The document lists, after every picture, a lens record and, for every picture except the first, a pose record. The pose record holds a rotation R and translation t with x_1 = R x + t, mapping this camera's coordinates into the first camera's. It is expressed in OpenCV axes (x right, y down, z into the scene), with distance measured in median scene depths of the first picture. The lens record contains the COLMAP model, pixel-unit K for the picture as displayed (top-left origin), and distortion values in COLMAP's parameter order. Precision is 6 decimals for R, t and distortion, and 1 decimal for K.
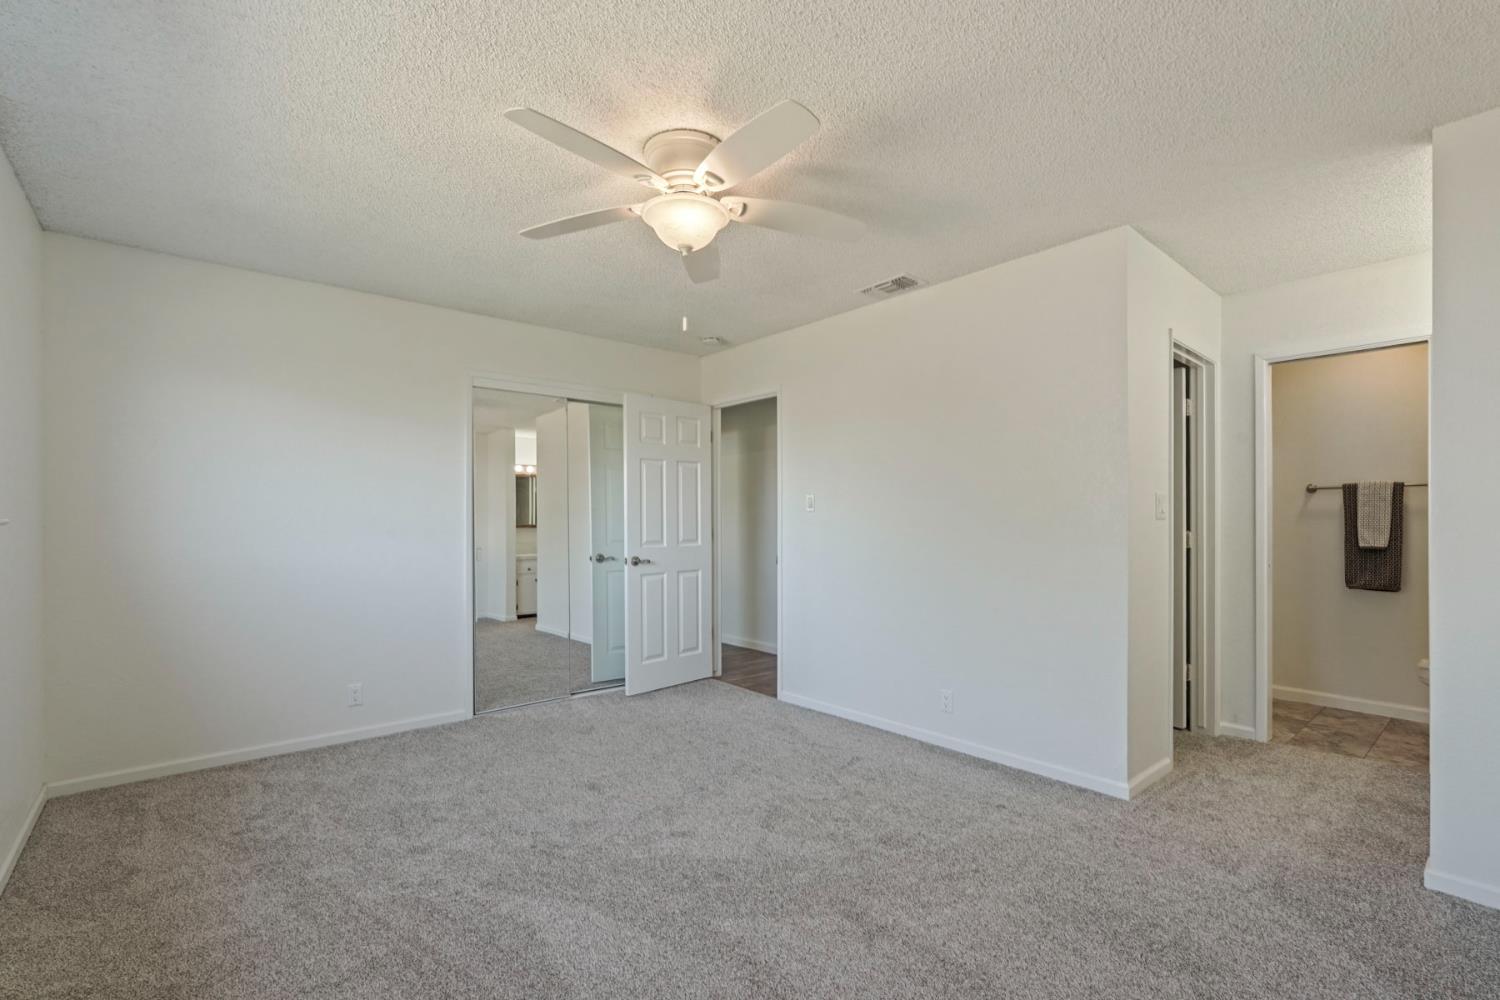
lens RADIAL K [[674.4, 0, 750.6], [0, 674.4, 515.4], [0, 0, 1]] dist [-0.003430, 0.000243]
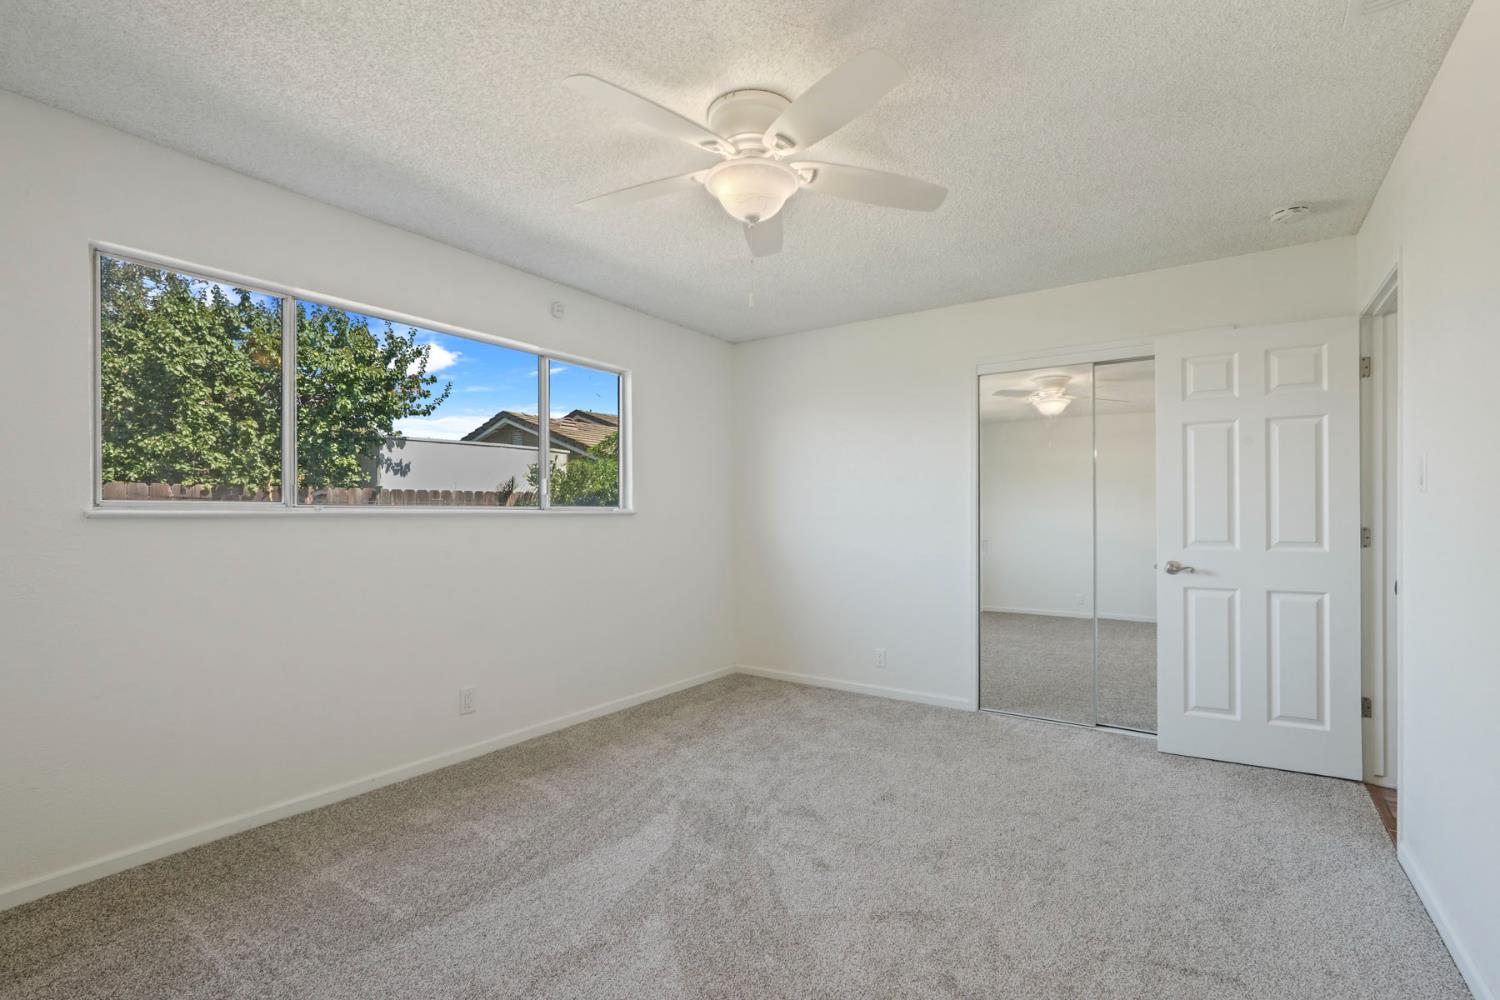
lens RADIAL K [[674.4, 0, 750.6], [0, 674.4, 515.4], [0, 0, 1]] dist [-0.003430, 0.000243]
pose [[0.244268, 0.003473, -0.969701, 0.516018], [0.011542, 0.999912, 0.006489, 0.002451], [0.969639, -0.012777, 0.244207, 0.486533]]
